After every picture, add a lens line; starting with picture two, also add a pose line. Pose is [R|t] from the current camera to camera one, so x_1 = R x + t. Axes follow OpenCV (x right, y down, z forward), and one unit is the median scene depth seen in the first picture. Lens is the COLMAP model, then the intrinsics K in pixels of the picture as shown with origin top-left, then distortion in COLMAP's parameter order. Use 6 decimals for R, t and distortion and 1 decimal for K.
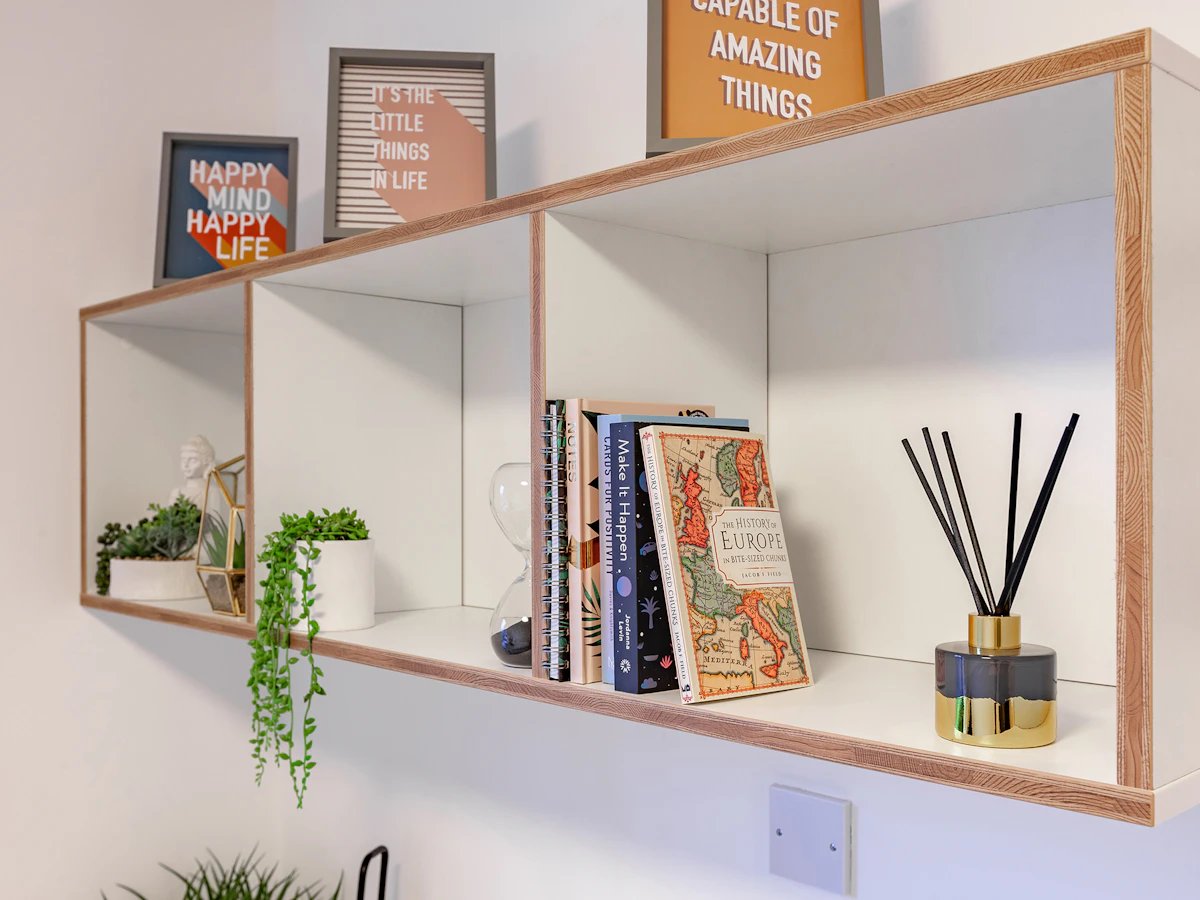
lens RADIAL K [[1251.5, 0, 598.7], [0, 1251.5, 477.6], [0, 0, 1]] dist [0.001870, -0.003380]
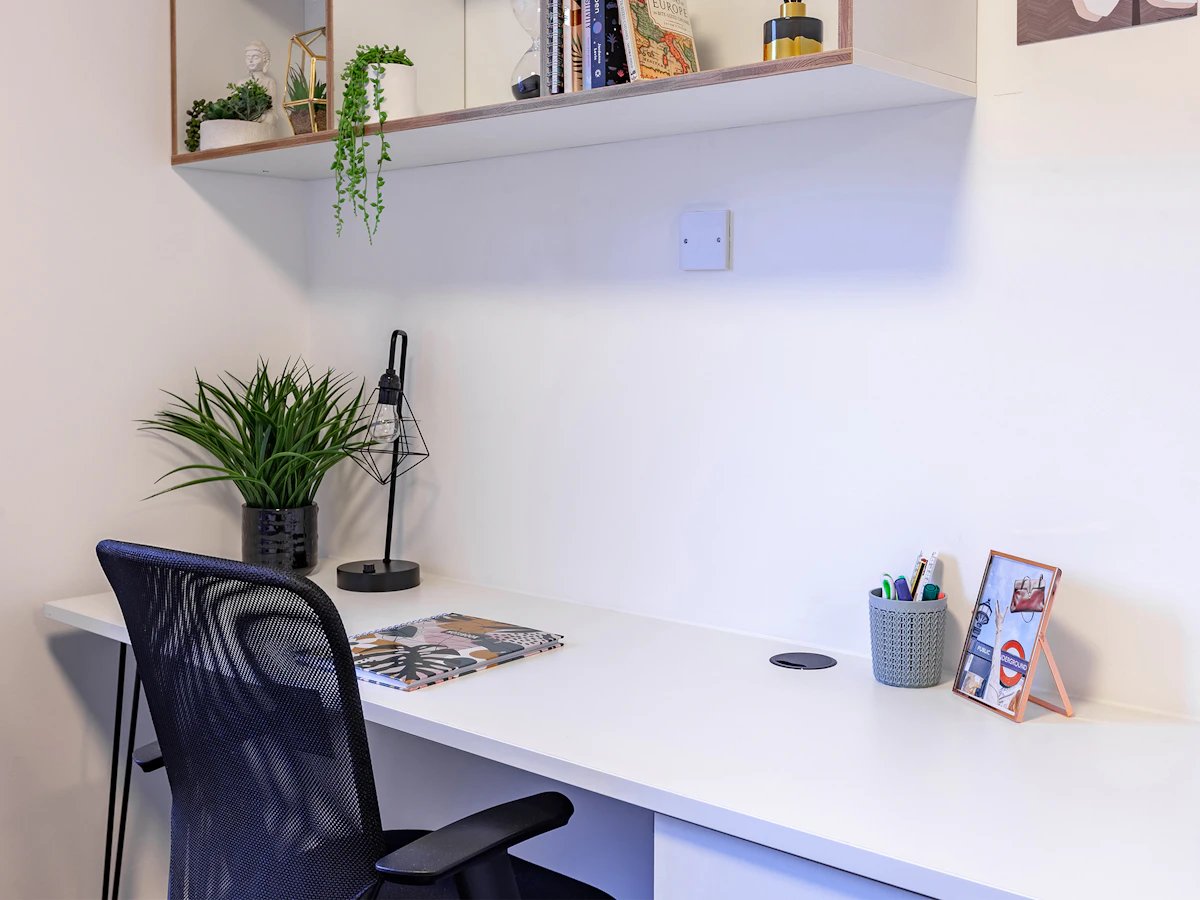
lens RADIAL K [[1395.3, 0, 599.8], [0, 1395.3, 395.4], [0, 0, 1]] dist [-0.002080, 0.008267]
pose [[0.997320, -0.000688, 0.073155, -0.095656], [-0.002336, 0.999147, 0.041239, 0.416254], [-0.073121, -0.041300, 0.996468, -0.776887]]
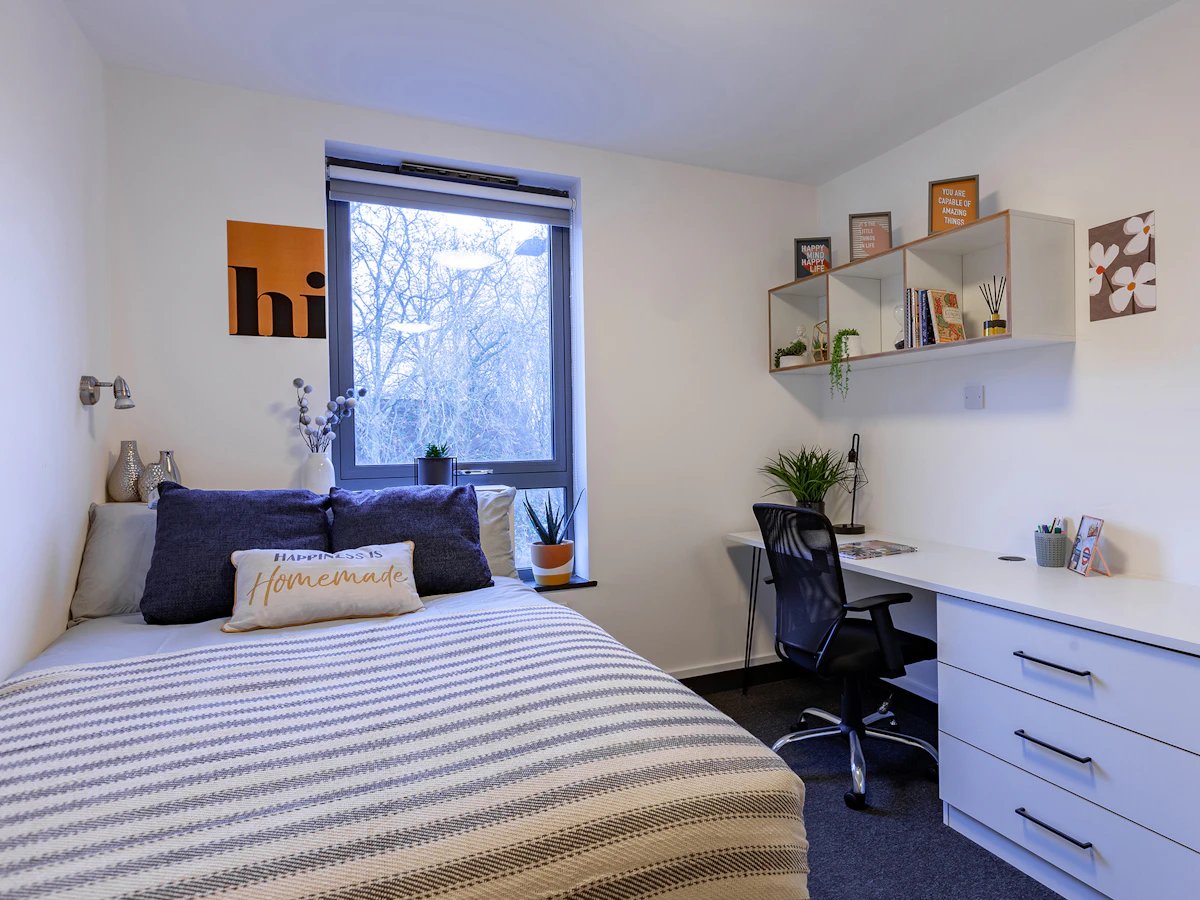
lens RADIAL K [[778.1, 0, 674.2], [0, 778.1, 441.8], [0, 0, 1]] dist [-0.000322, 0.000150]
pose [[0.950070, -0.010665, -0.311855, 0.028077], [0.012991, 0.999901, 0.005382, 0.411886], [0.311767, -0.009164, 0.950114, -1.747174]]
